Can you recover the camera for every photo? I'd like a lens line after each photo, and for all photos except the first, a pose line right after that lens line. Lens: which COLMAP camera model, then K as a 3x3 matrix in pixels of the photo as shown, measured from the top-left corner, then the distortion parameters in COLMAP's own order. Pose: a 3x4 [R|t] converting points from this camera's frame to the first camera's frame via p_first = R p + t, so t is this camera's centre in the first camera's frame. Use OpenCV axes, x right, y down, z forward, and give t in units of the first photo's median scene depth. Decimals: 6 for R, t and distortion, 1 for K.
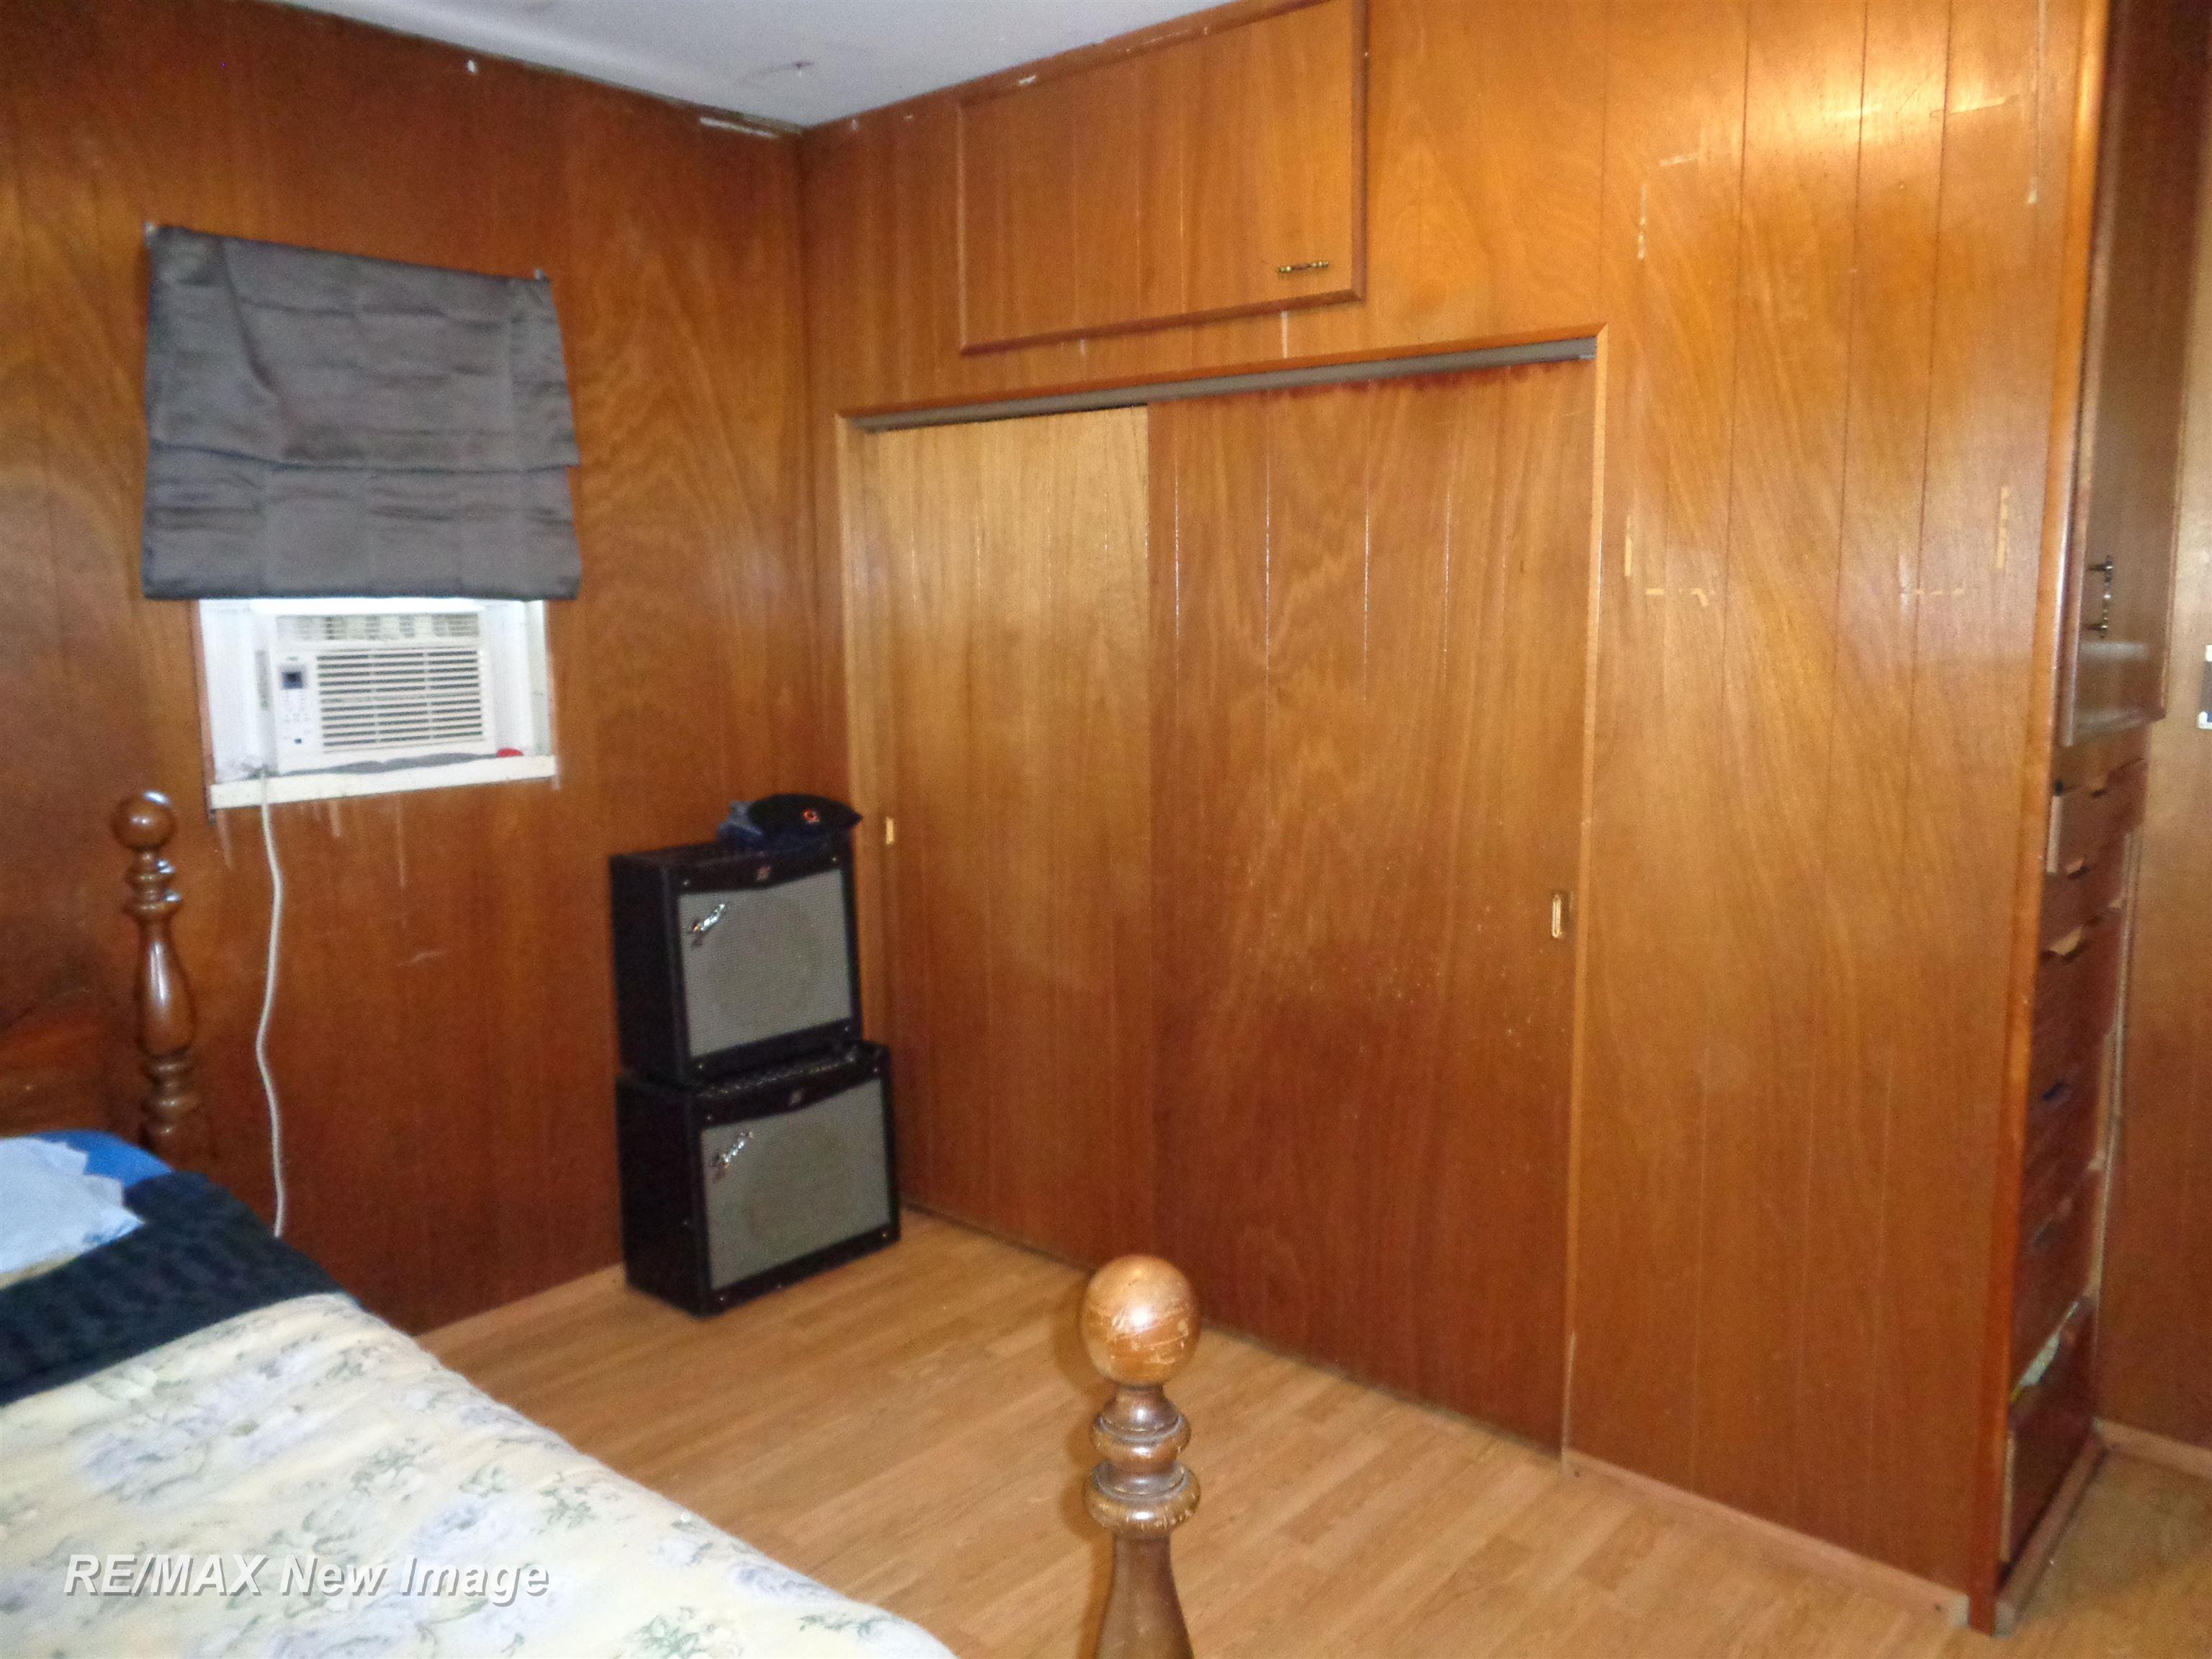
lens RADIAL K [[1658.6, 0, 1106.0], [0, 1658.6, 829.5], [0, 0, 1]] dist [-0.002631, -0.000049]
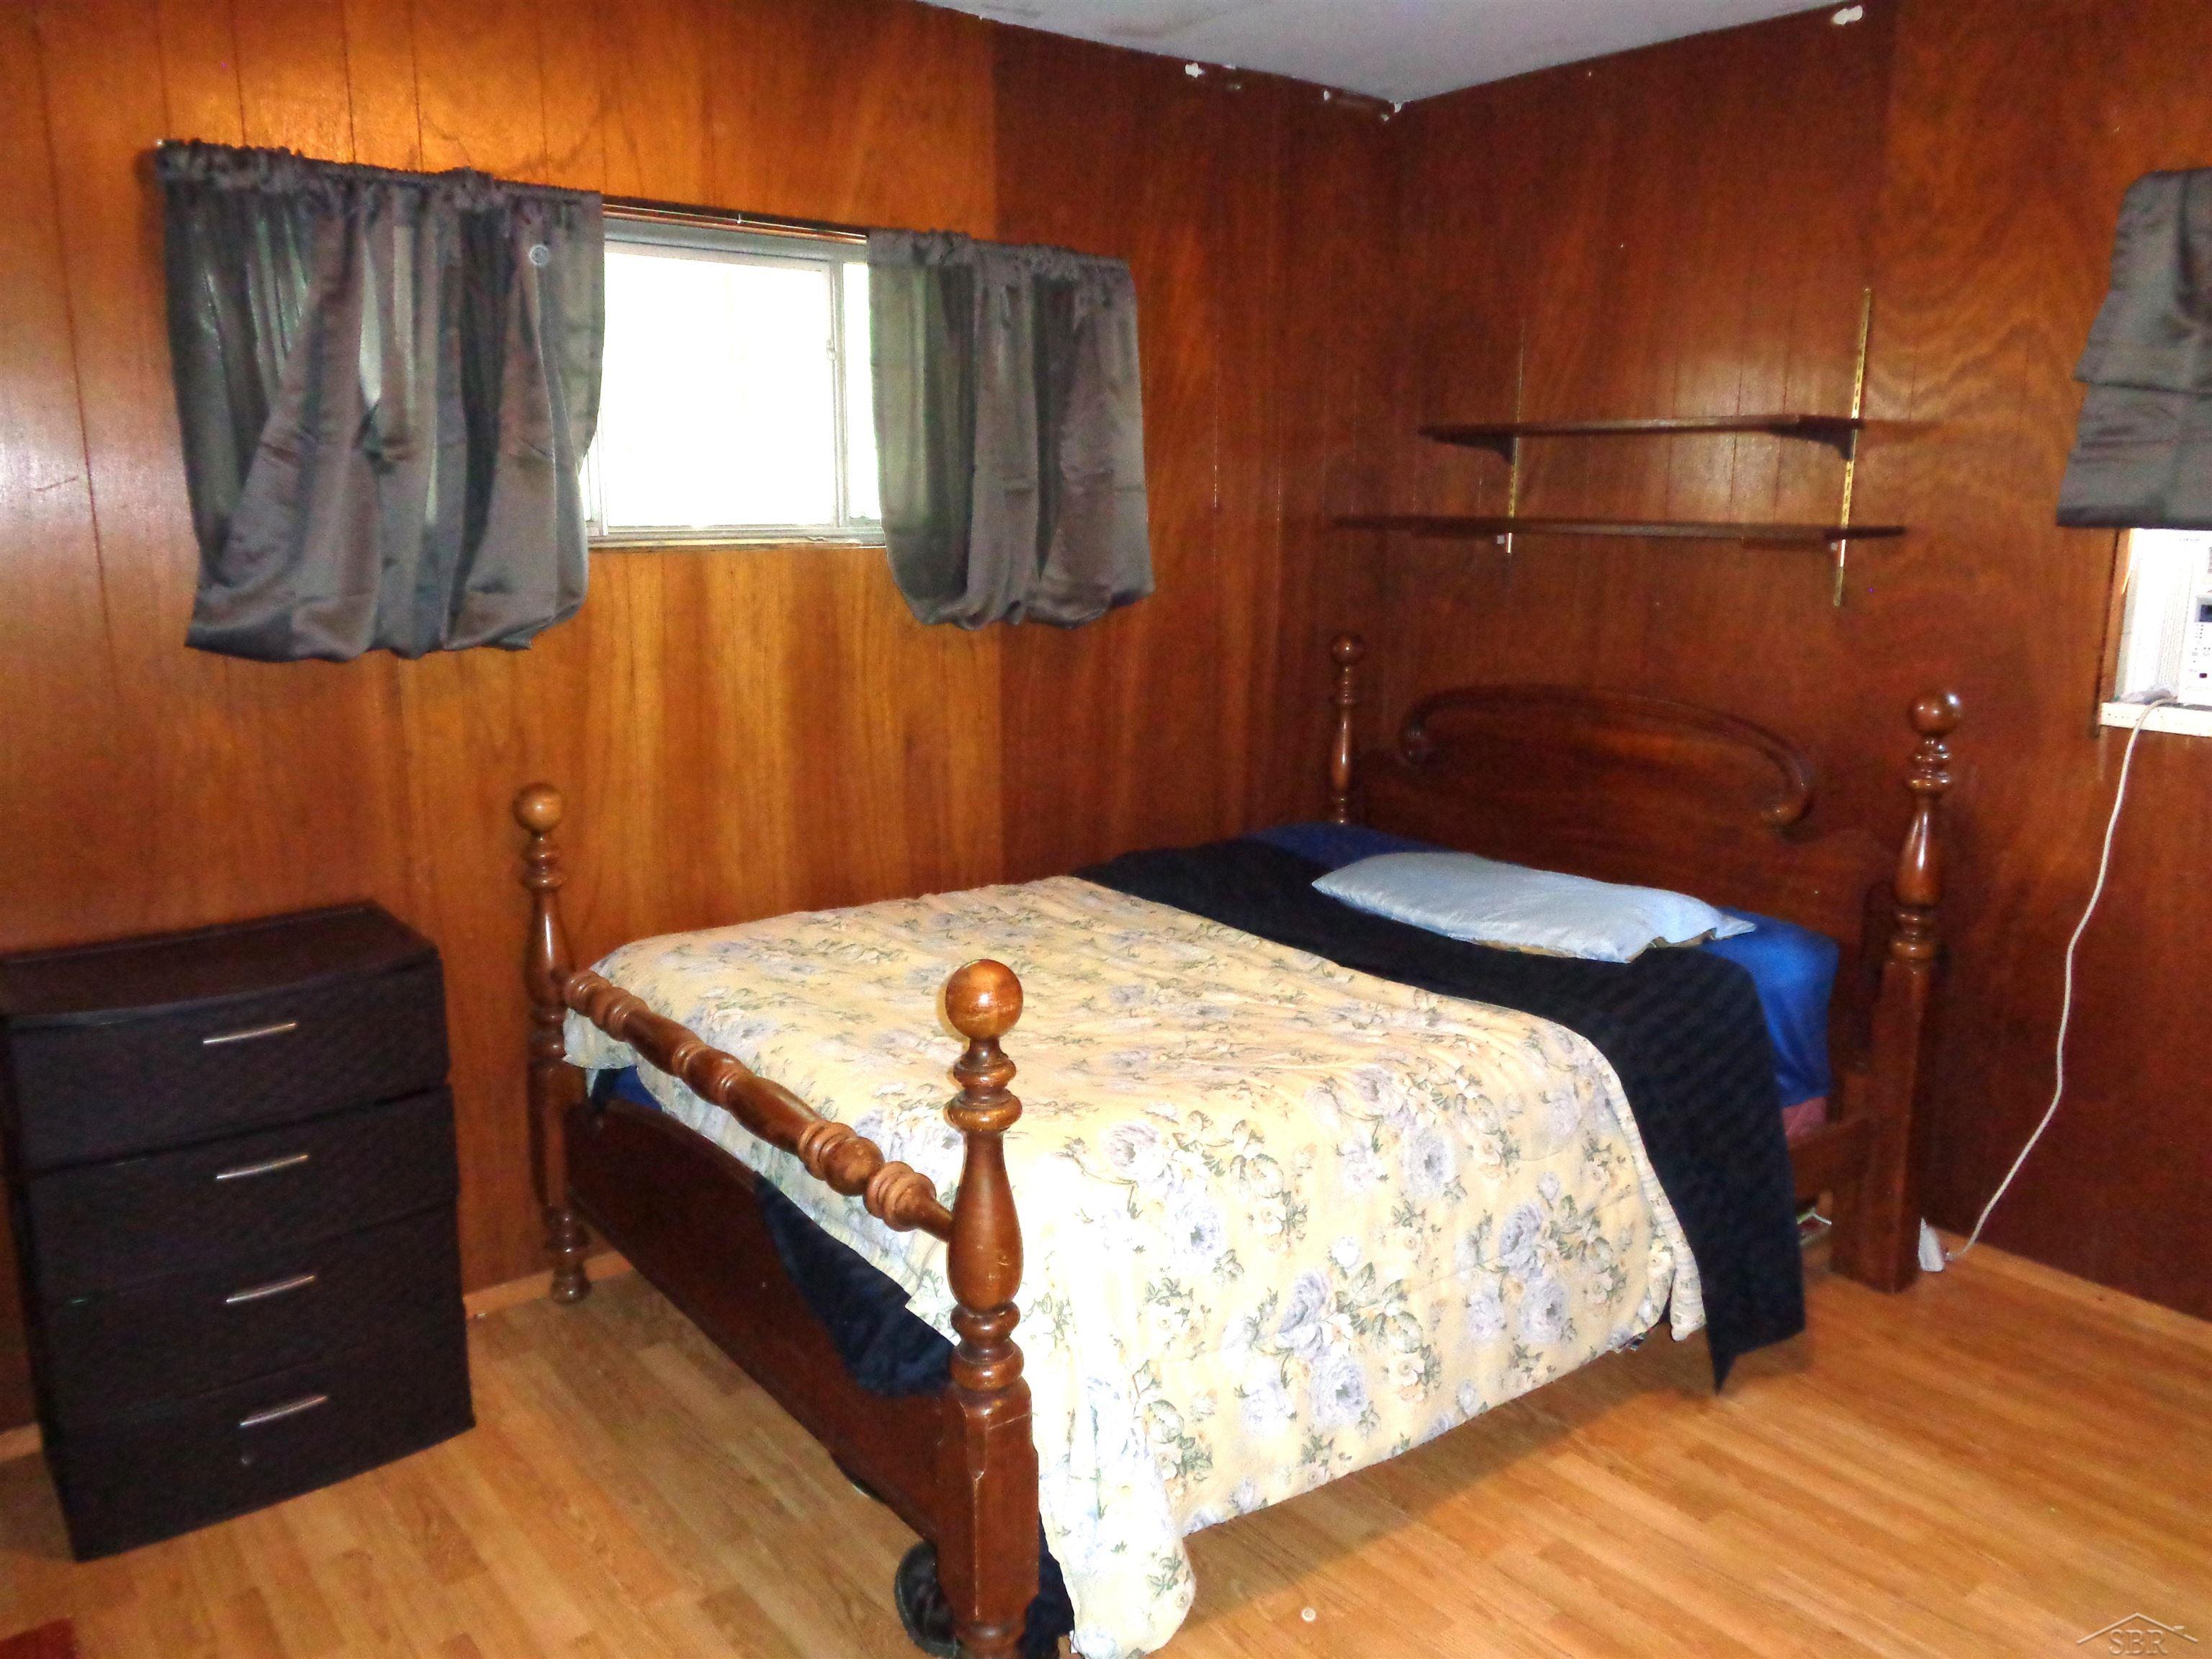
lens RADIAL K [[1662.5, 0, 1106.0], [0, 1662.5, 829.5], [0, 0, 1]] dist [-0.003408, -0.002293]
pose [[-0.152878, 0.217009, -0.964124, 0.645197], [-0.154617, 0.958325, 0.240221, -0.111815], [0.976075, 0.185794, -0.112954, 0.537283]]
